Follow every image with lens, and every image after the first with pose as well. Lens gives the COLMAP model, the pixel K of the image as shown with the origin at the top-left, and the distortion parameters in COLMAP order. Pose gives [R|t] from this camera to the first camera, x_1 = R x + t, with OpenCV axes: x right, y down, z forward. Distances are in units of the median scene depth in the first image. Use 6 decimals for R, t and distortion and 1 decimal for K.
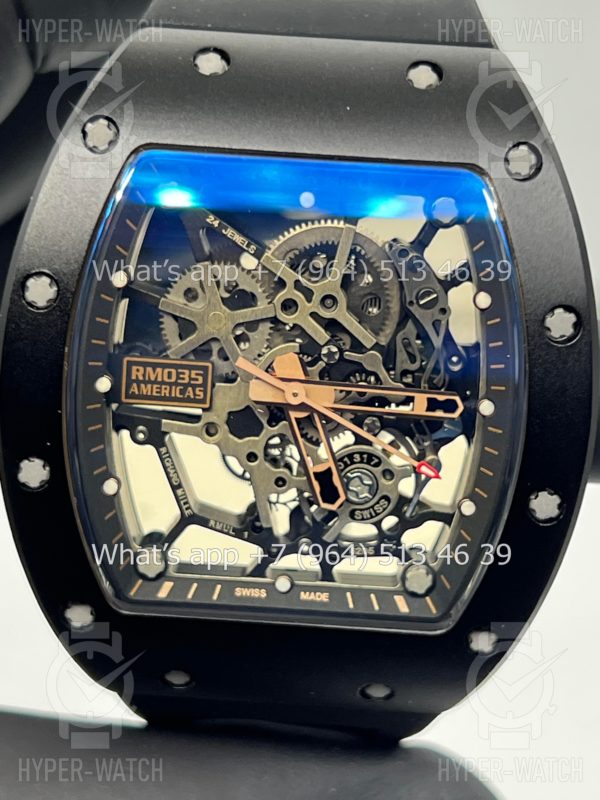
lens RADIAL K [[1926.1, 0, 300.0], [0, 1926.1, 400.0], [0, 0, 1]] dist [0.201794, -0.677369]
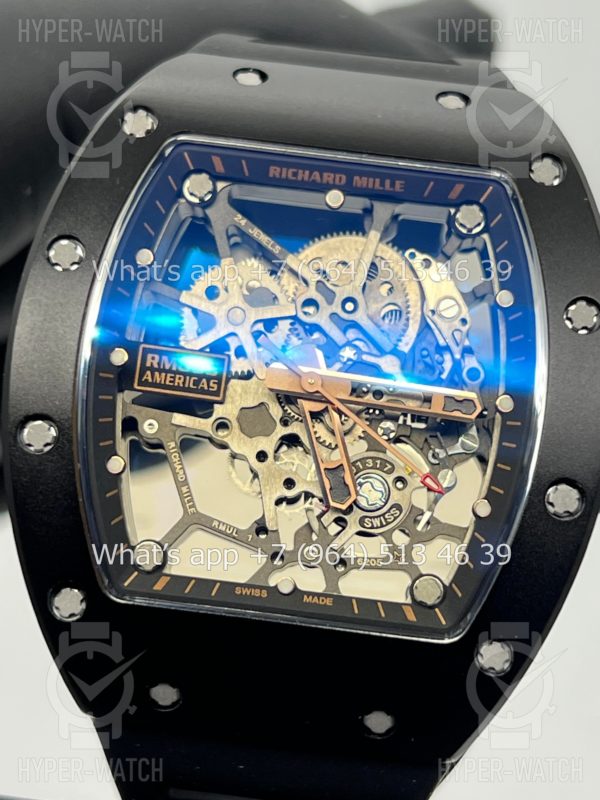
lens RADIAL K [[1926.1, 0, 300.0], [0, 1926.1, 400.0], [0, 0, 1]] dist [0.201794, -0.677369]
pose [[0.997925, 0.064254, 0.004114, -0.011668], [-0.059043, 0.938732, -0.339552, 0.335276], [-0.025679, 0.338605, 0.940578, 0.075755]]
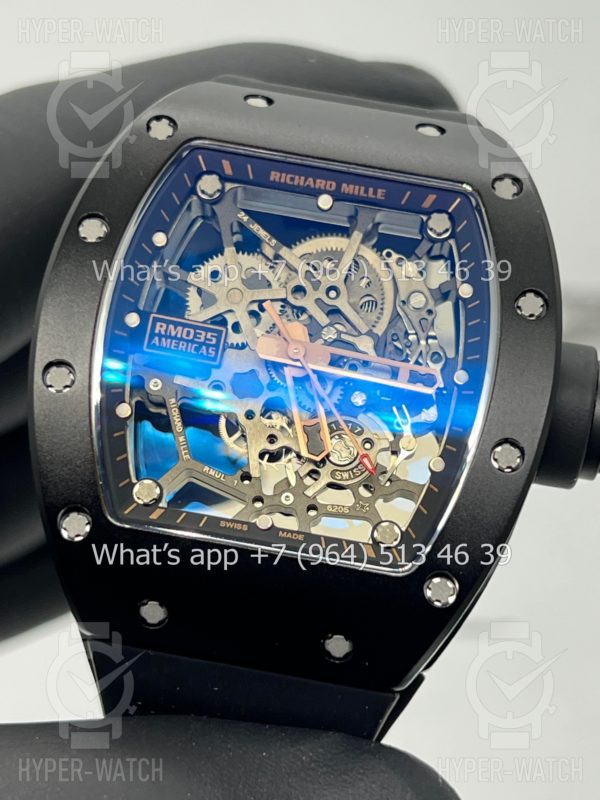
lens RADIAL K [[1926.1, 0, 300.0], [0, 1926.1, 400.0], [0, 0, 1]] dist [0.201794, -0.677369]
pose [[0.992778, 0.119923, -0.003346, 0.006936], [-0.109437, 0.893835, -0.434836, 0.512960], [-0.049156, 0.432062, 0.900503, -0.018446]]
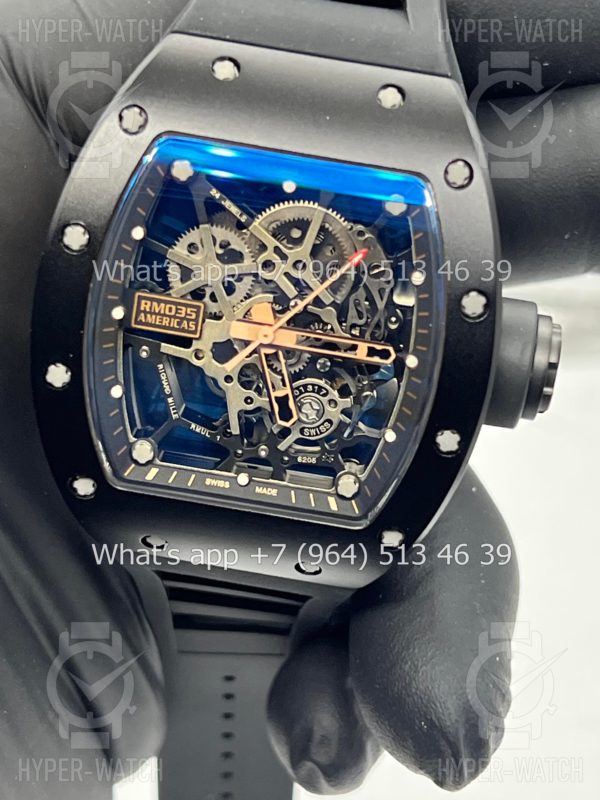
lens RADIAL K [[1926.1, 0, 300.0], [0, 1926.1, 400.0], [0, 0, 1]] dist [0.201794, -0.677369]
pose [[0.994648, 0.101967, -0.016669, 0.045628], [-0.100310, 0.991679, 0.080687, -0.065393], [0.024758, -0.078583, 0.996600, -0.280772]]
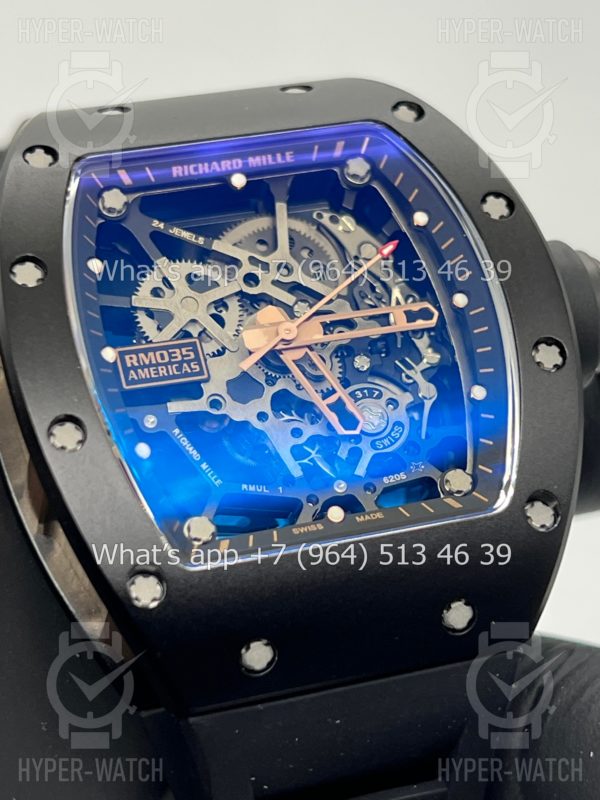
lens RADIAL K [[1926.1, 0, 300.0], [0, 1926.1, 400.0], [0, 0, 1]] dist [0.201794, -0.677369]
pose [[0.925084, -0.203396, 0.320701, -0.329549], [0.347558, 0.793775, -0.499123, 0.534911], [-0.153045, 0.573193, 0.805001, 0.186986]]
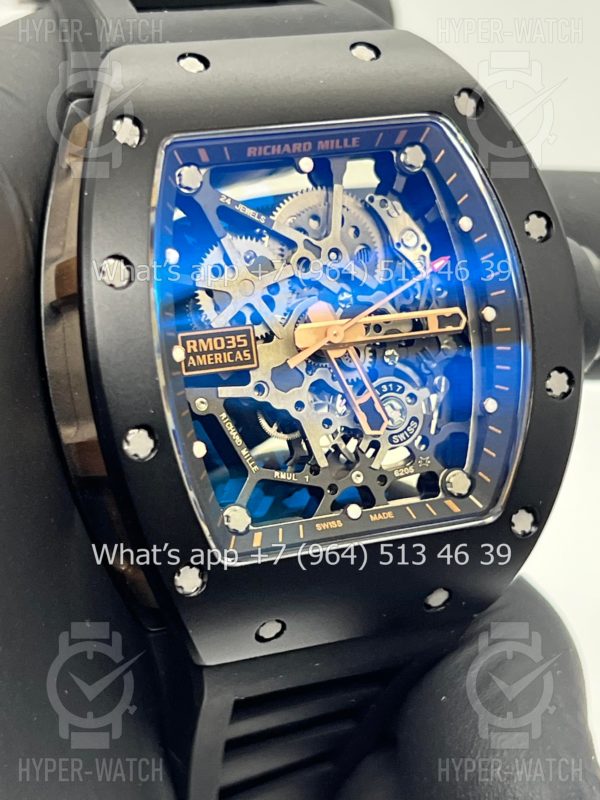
lens RADIAL K [[1926.1, 0, 300.0], [0, 1926.1, 400.0], [0, 0, 1]] dist [0.201794, -0.677369]
pose [[0.899967, -0.186479, 0.394061, -0.461775], [0.255398, 0.958069, -0.129903, 0.171118], [-0.353314, 0.217551, 0.909858, -0.001885]]
